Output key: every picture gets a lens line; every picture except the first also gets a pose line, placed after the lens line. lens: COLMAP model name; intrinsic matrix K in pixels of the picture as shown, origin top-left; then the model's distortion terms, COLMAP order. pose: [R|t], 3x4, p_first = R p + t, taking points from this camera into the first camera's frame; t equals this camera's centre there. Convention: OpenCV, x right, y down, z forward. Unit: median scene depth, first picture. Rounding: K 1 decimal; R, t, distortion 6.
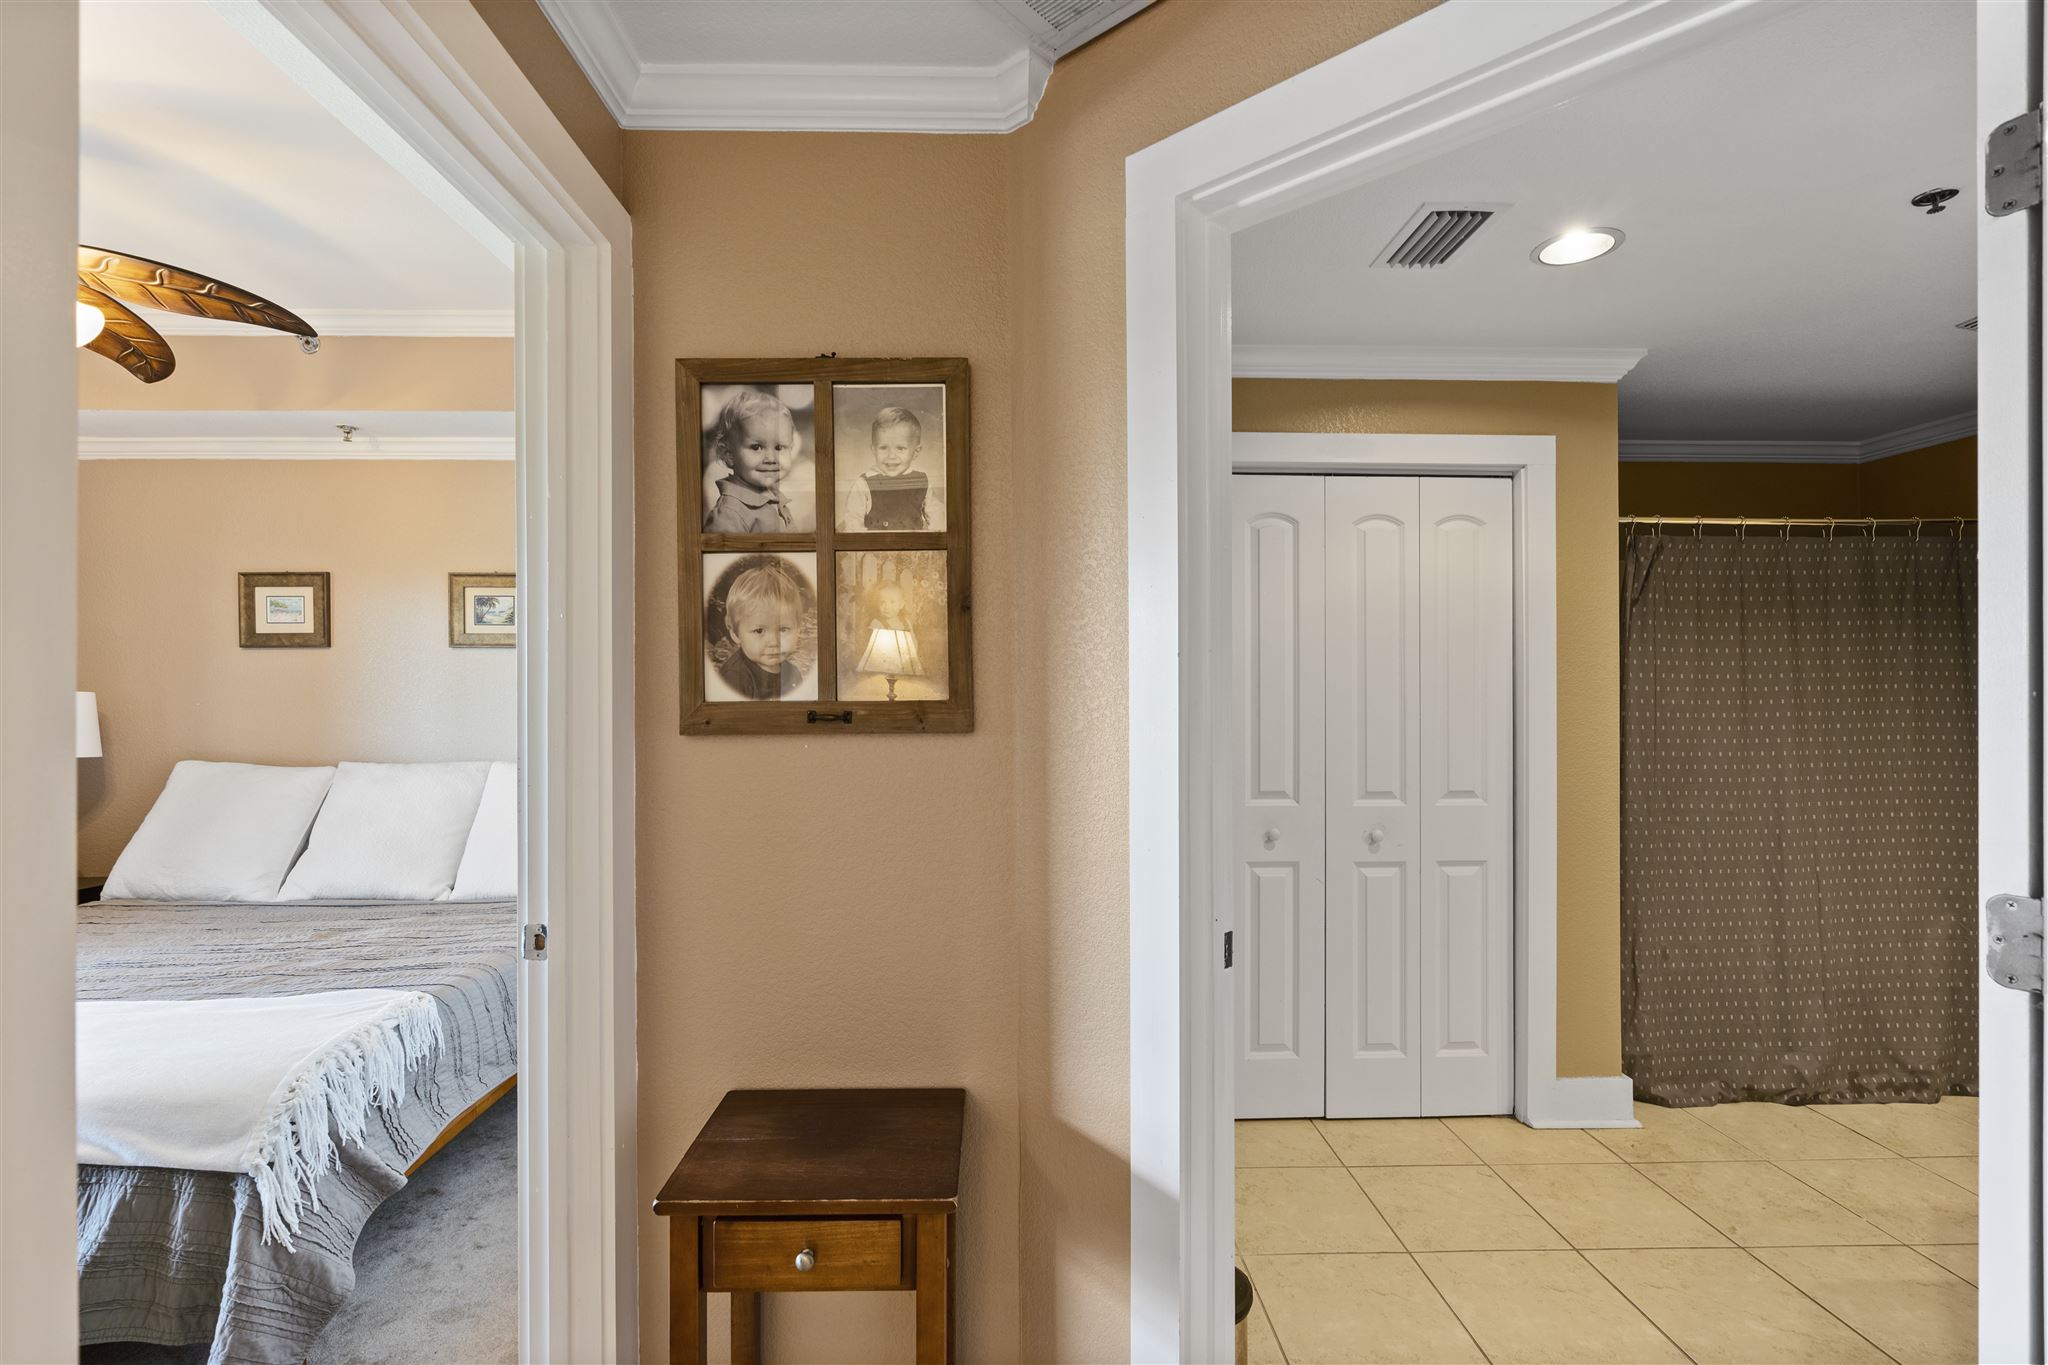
lens RADIAL K [[930.8, 0, 1010.3], [0, 930.8, 690.8], [0, 0, 1]] dist [-0.007914, 0.003021]
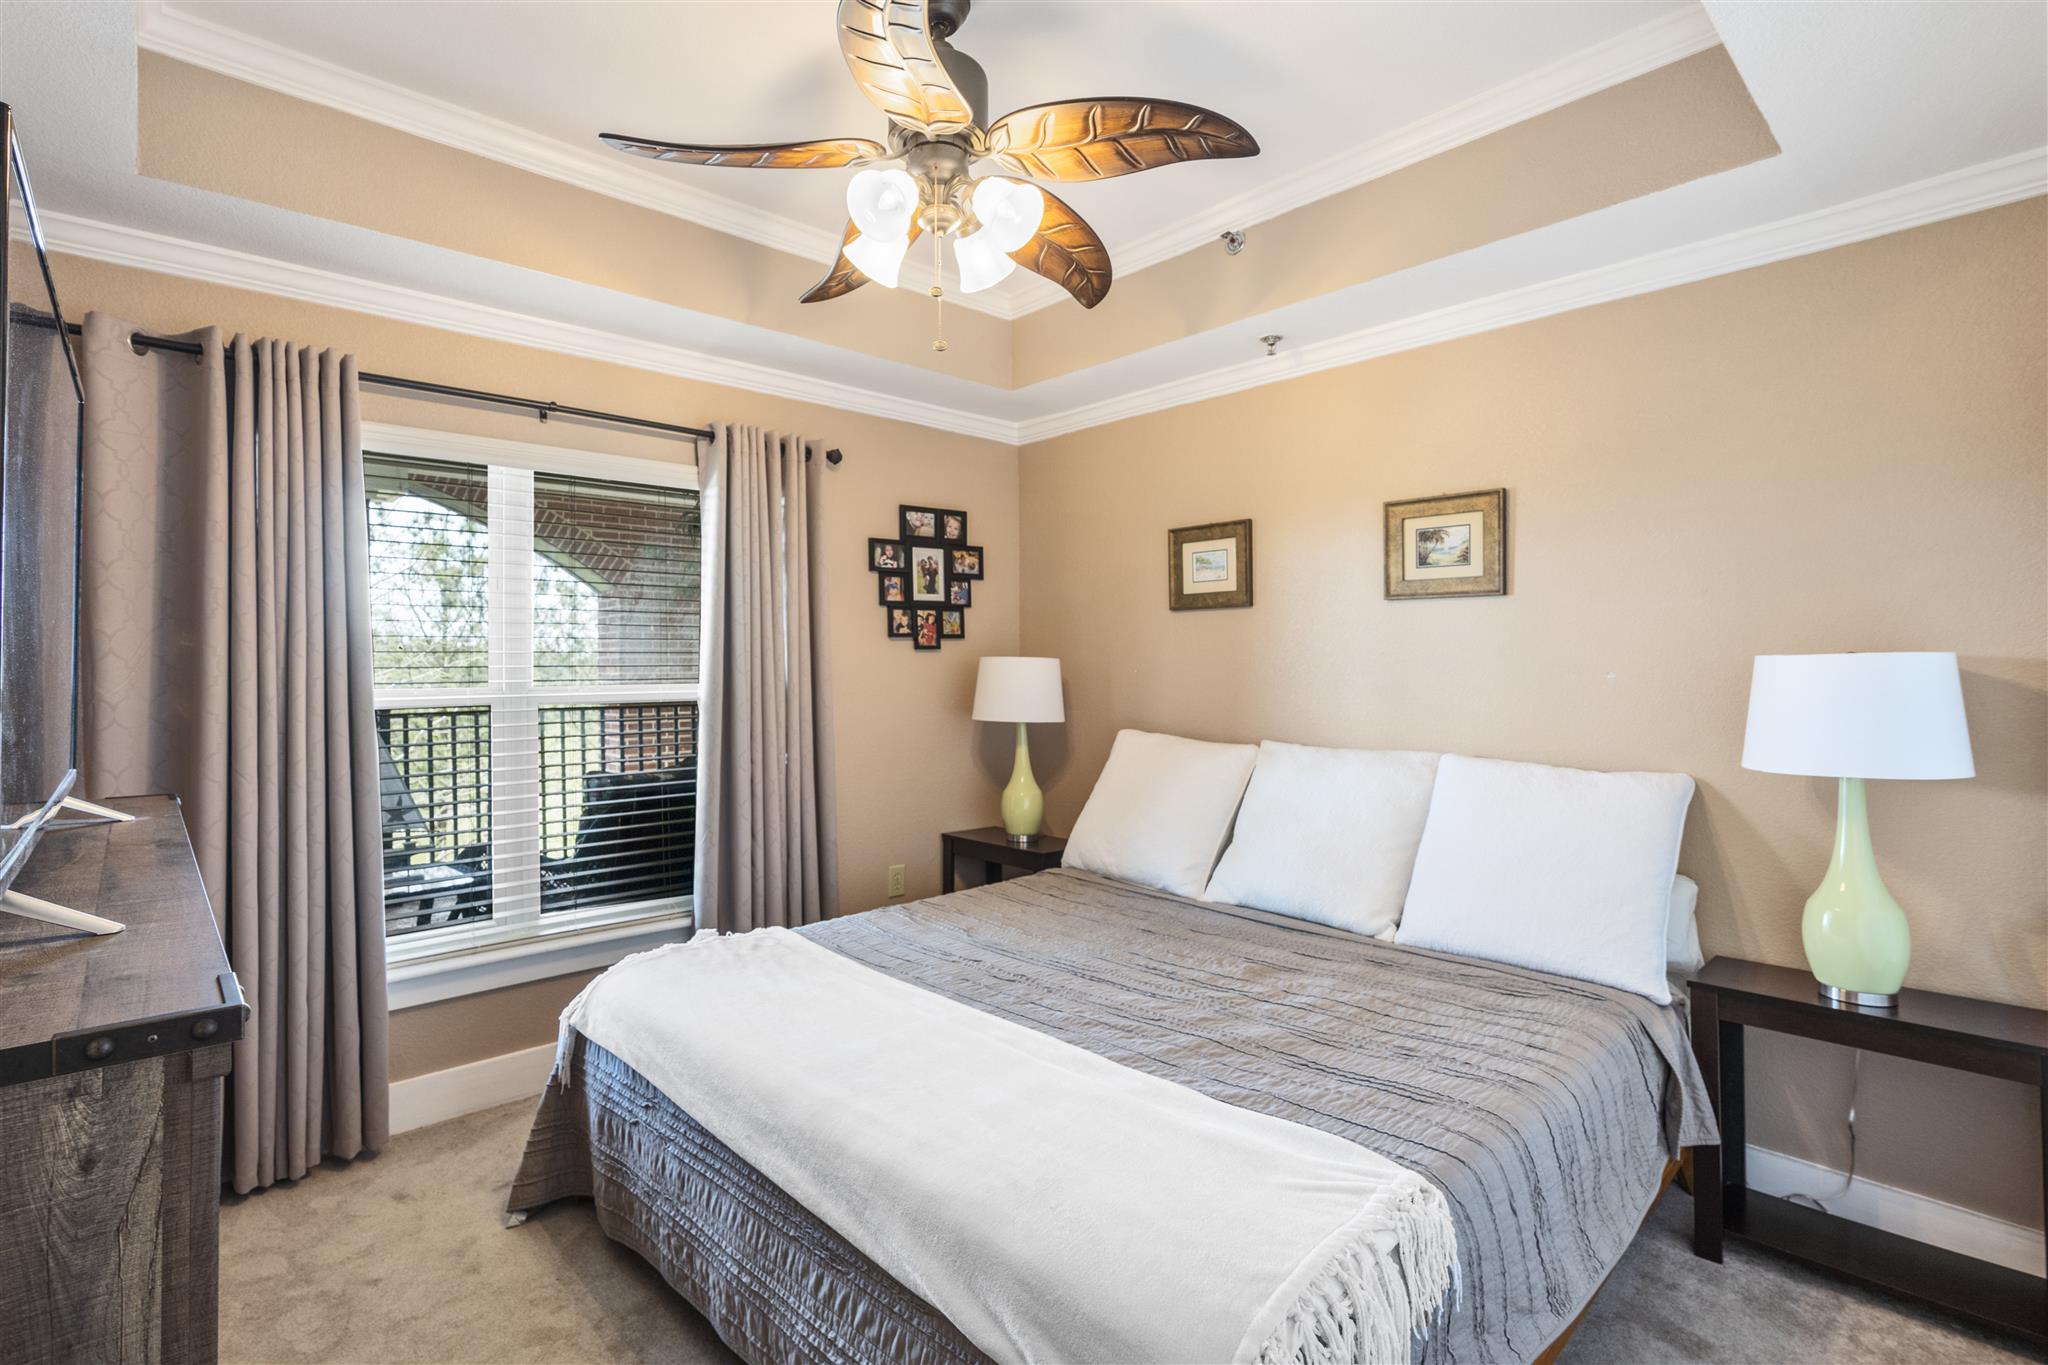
lens RADIAL K [[956.2, 0, 1019.0], [0, 956.2, 665.1], [0, 0, 1]] dist [-0.003649, 0.000020]
pose [[0.663811, 0.004153, -0.747889, -0.295042], [0.002592, 0.999966, 0.007854, -0.000002], [0.747896, -0.007152, 0.663778, 0.344606]]
